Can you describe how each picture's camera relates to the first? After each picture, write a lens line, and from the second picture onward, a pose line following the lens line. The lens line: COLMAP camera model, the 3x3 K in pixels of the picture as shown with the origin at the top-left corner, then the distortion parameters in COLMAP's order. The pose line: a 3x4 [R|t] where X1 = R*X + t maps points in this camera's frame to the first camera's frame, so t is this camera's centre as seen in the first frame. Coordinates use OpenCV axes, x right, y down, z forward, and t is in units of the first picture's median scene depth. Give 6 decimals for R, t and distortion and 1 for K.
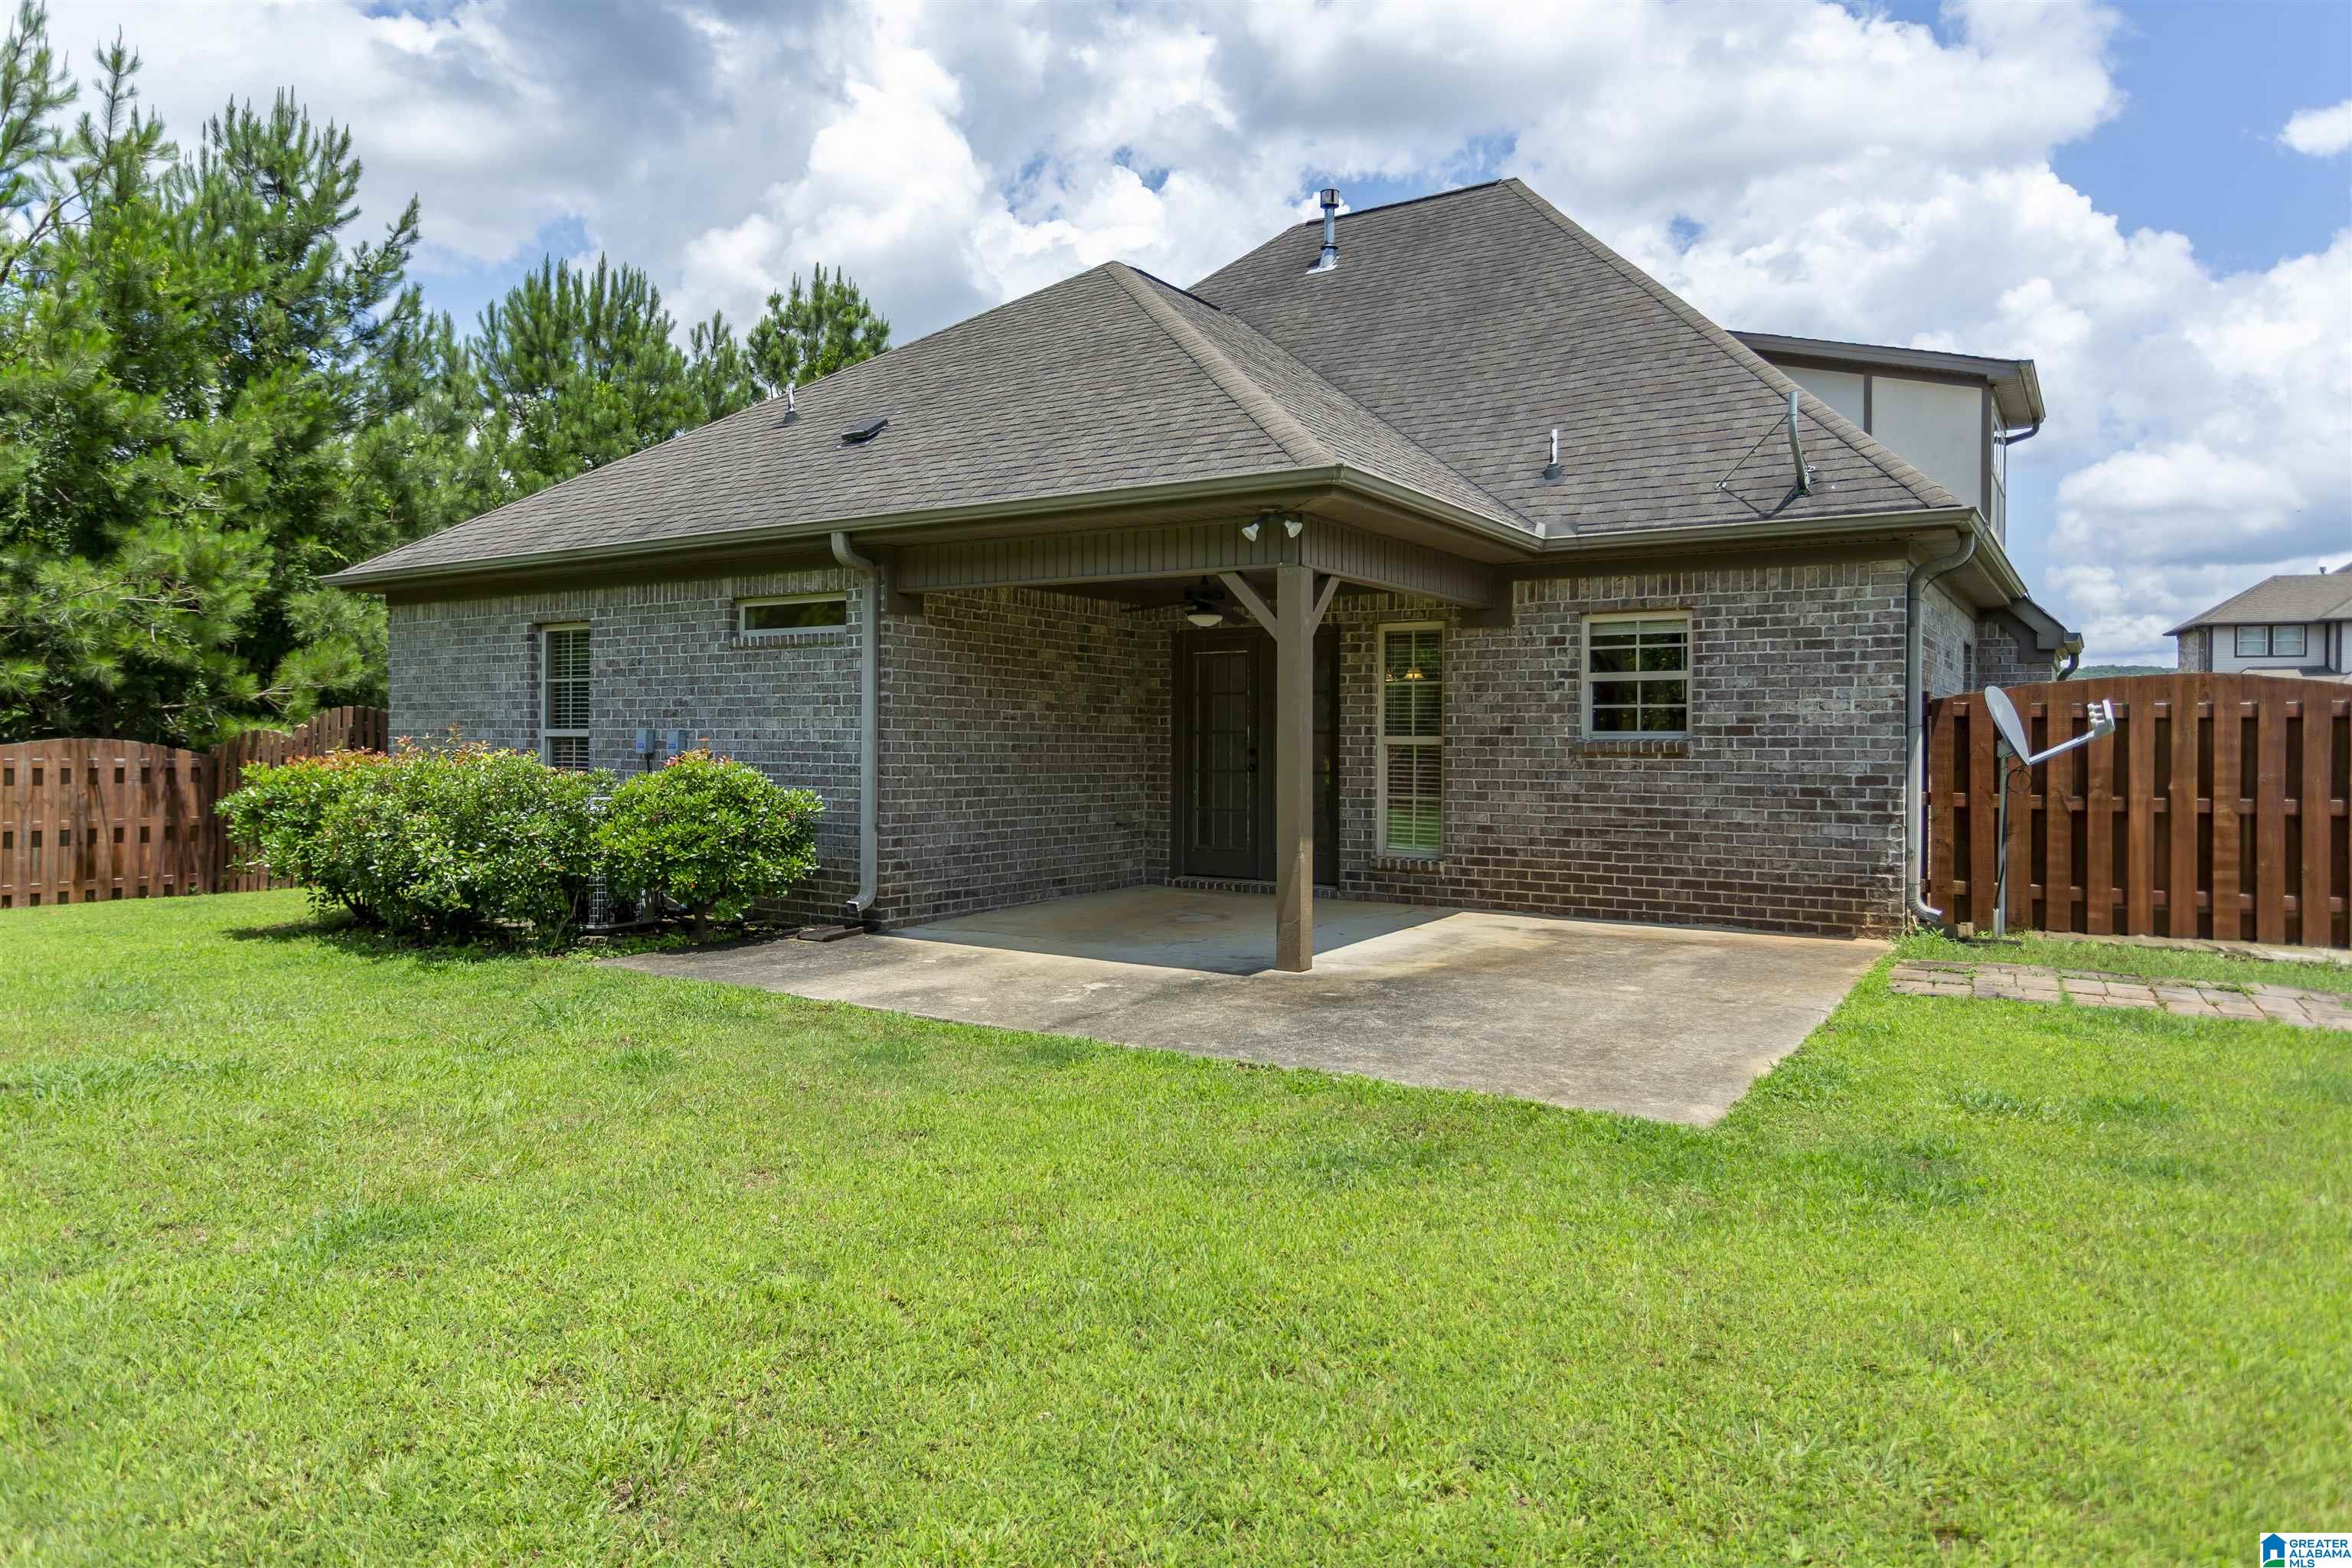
lens RADIAL K [[1459.0, 0, 1161.9], [0, 1459.0, 752.5], [0, 0, 1]] dist [-0.001848, 0.000732]
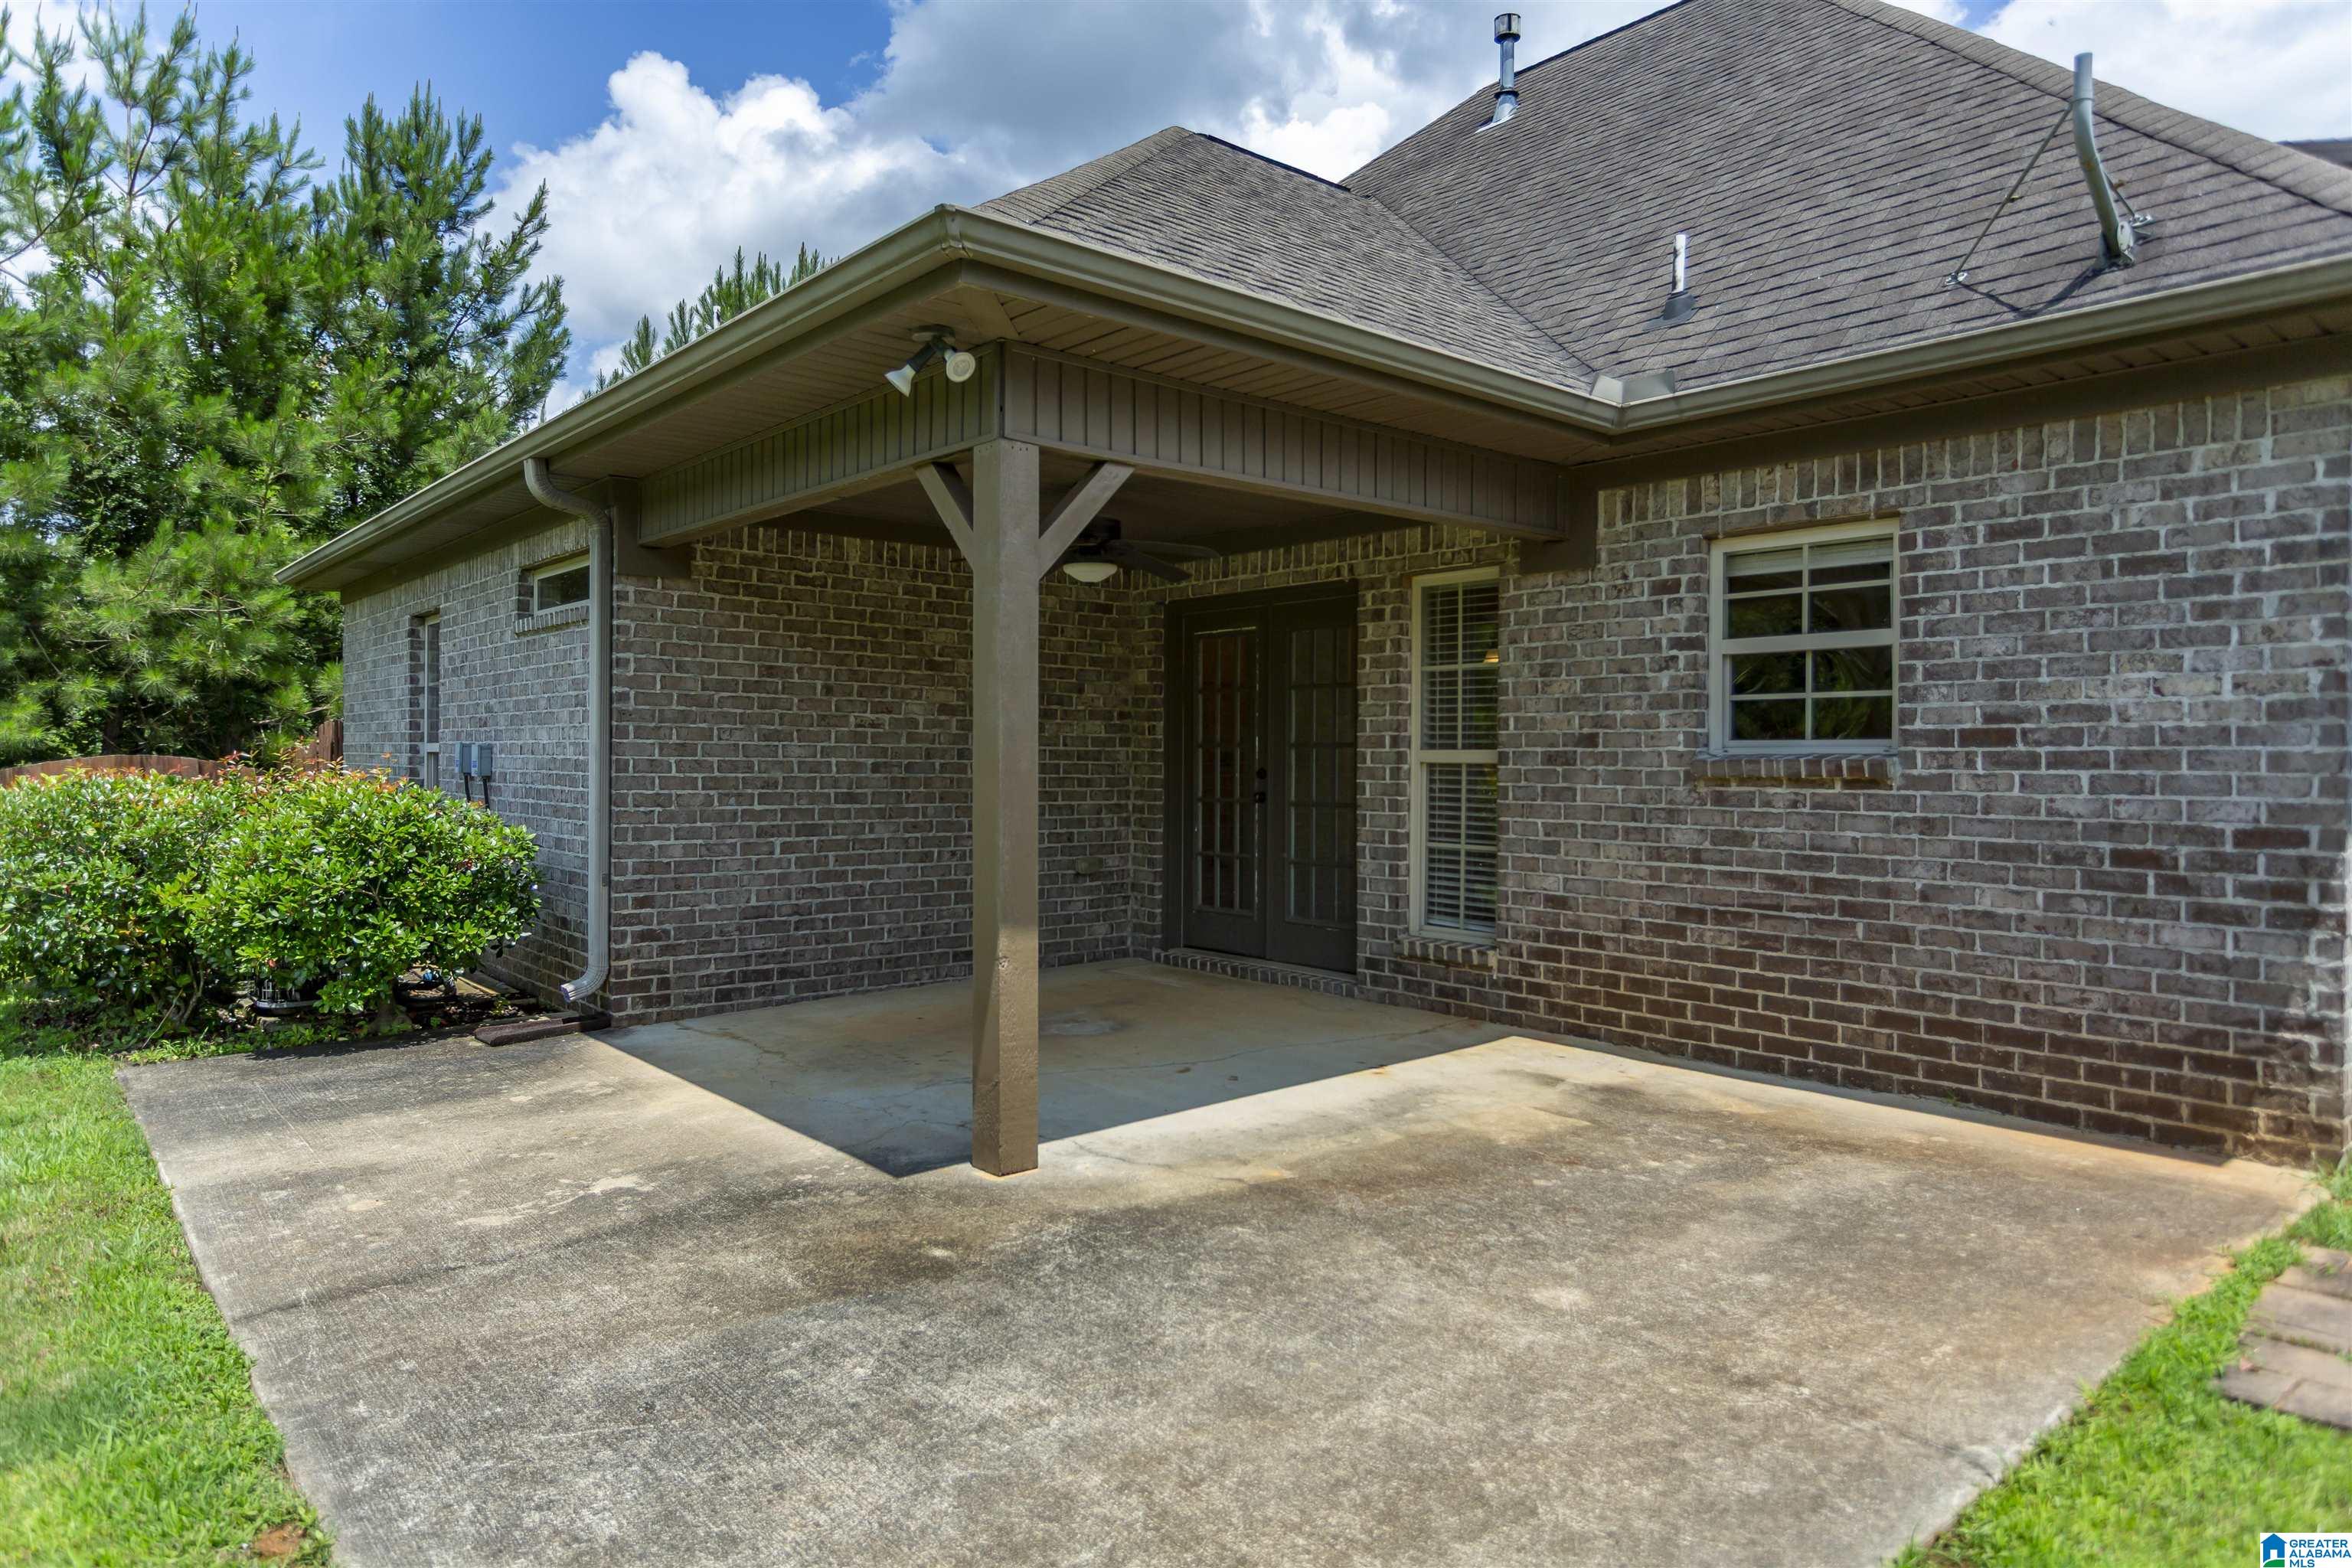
lens RADIAL K [[1432.8, 0, 1155.8], [0, 1432.8, 771.4], [0, 0, 1]] dist [0.002555, 0.003218]
pose [[0.958895, 0.002598, -0.283749, 0.239601], [-0.002248, 0.999996, 0.001559, -0.002674], [0.283752, -0.000857, 0.958897, 0.392049]]
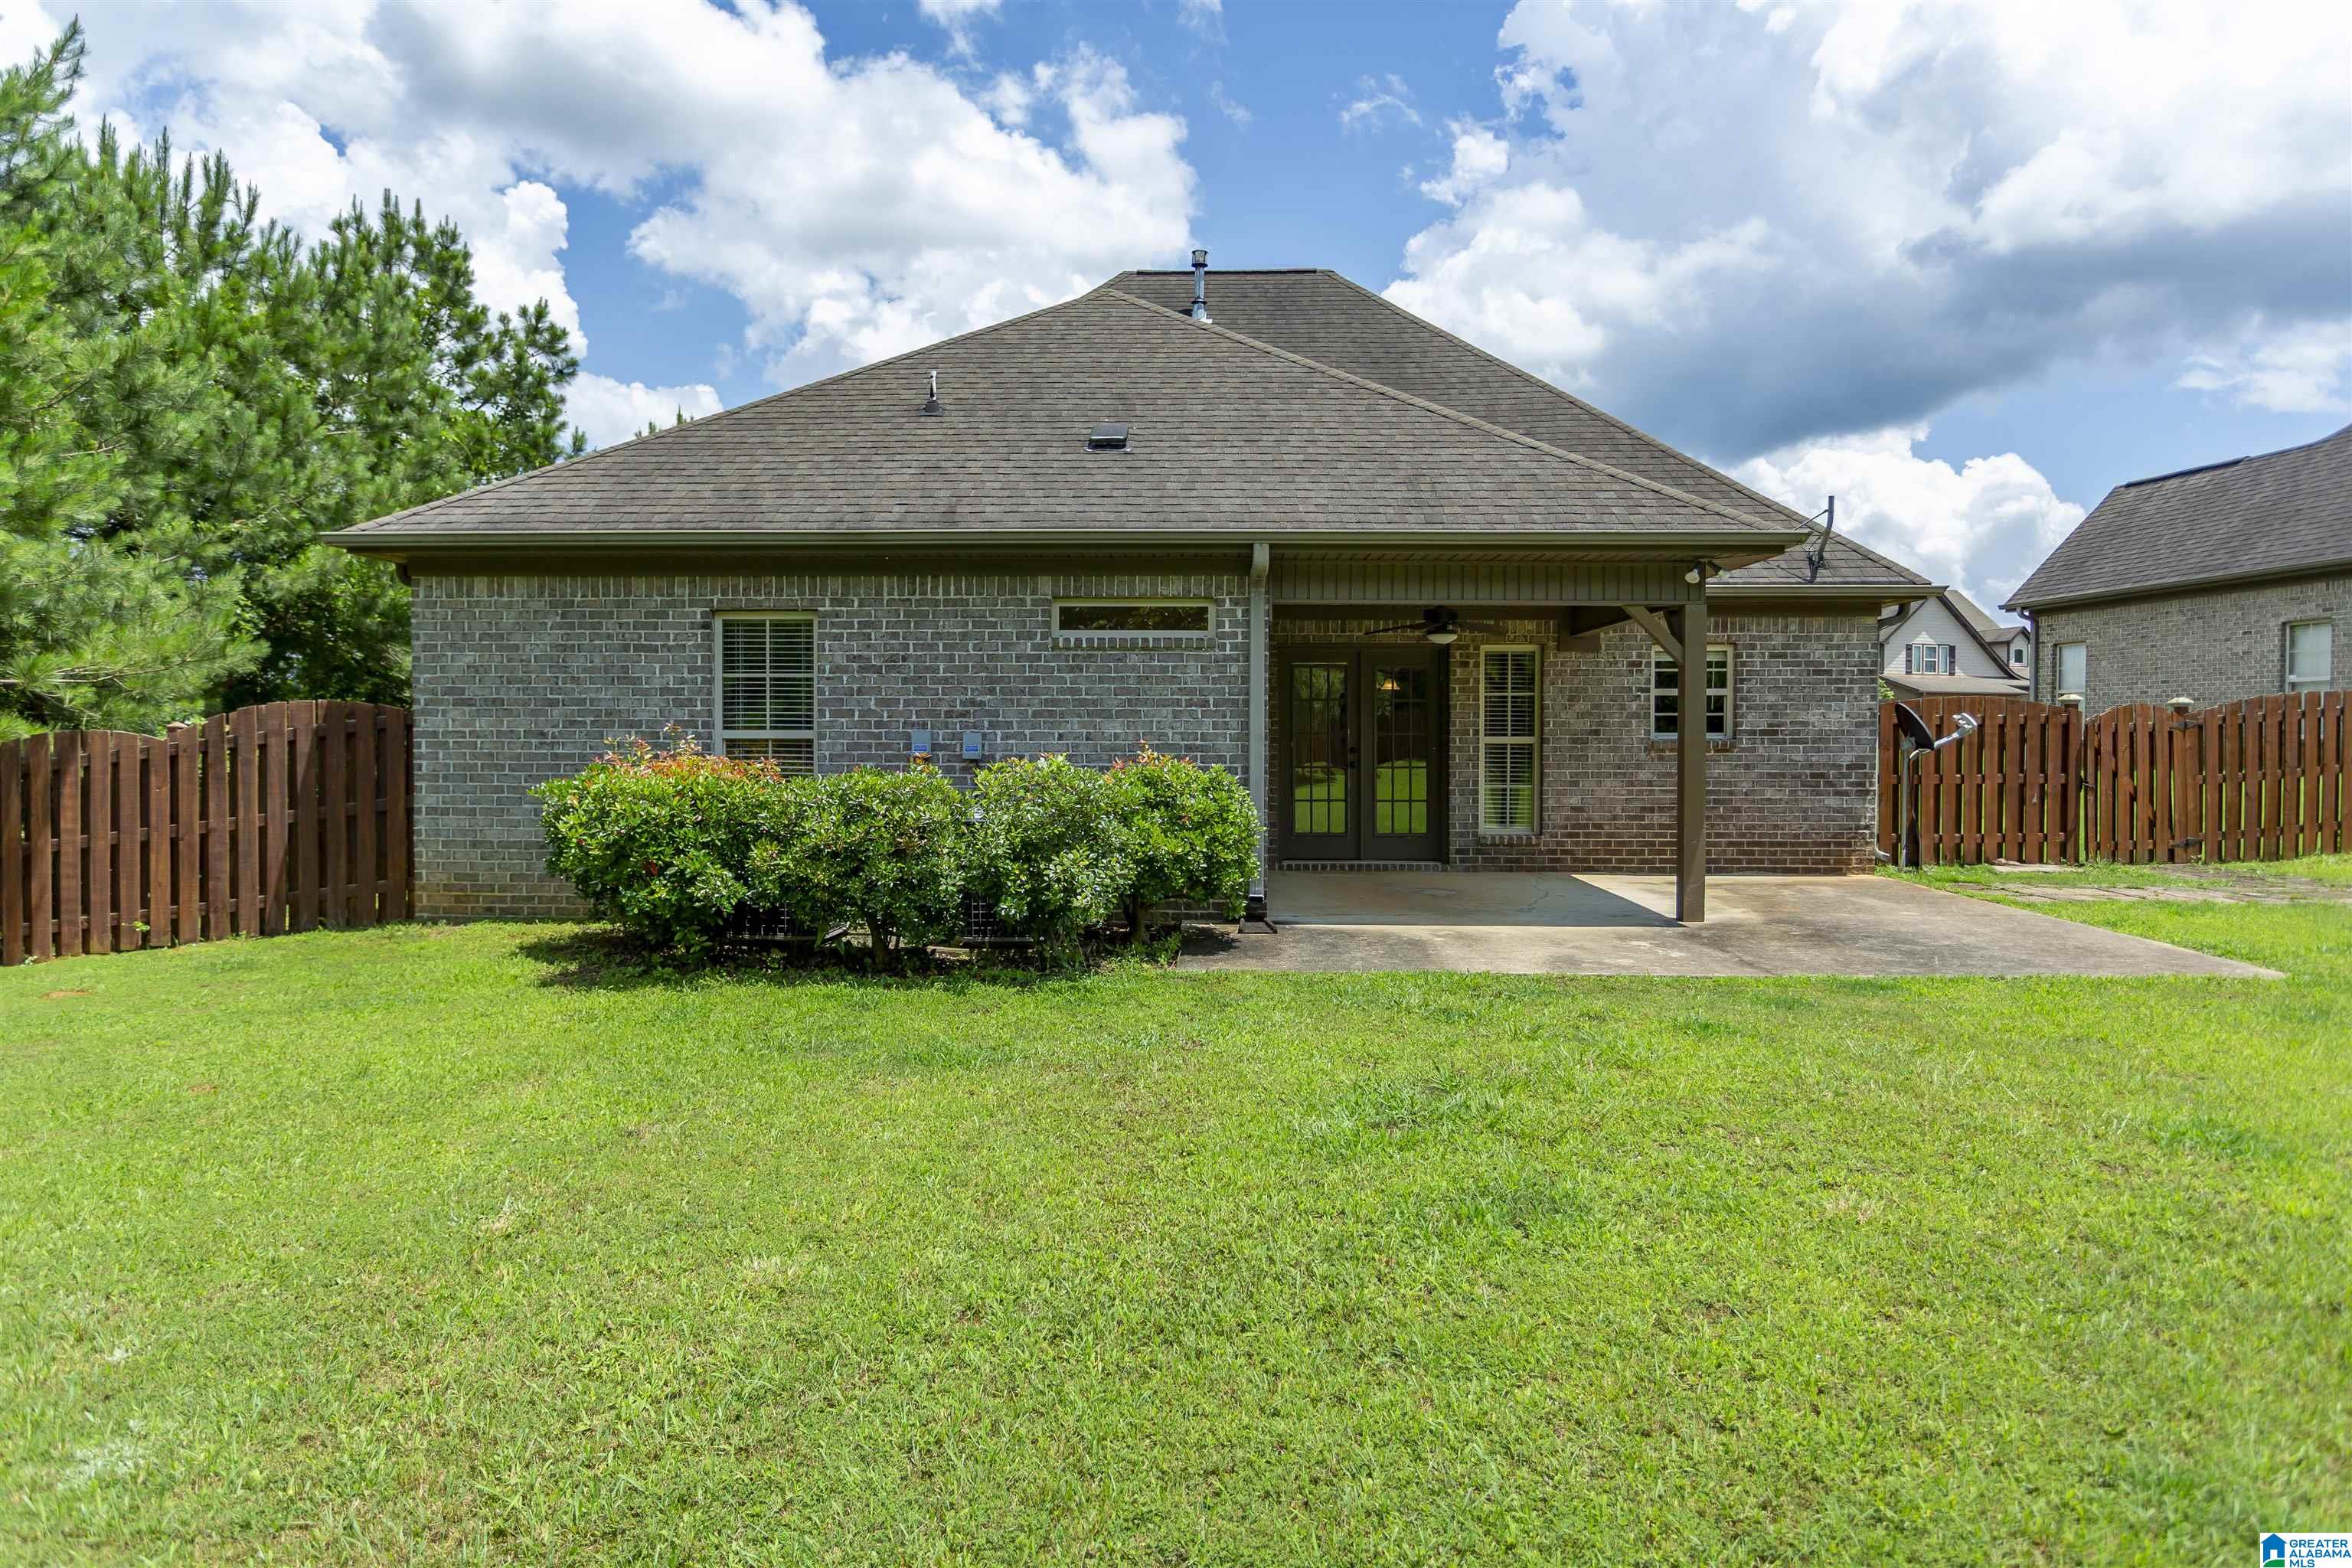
lens RADIAL K [[1349.6, 0, 1121.6], [0, 1349.6, 780.0], [0, 0, 1]] dist [0.001610, 0.002133]
pose [[0.848655, -0.018709, 0.528616, -0.770370], [0.006896, 0.999681, 0.024310, -0.004899], [-0.528902, -0.016986, 0.848513, 0.214792]]
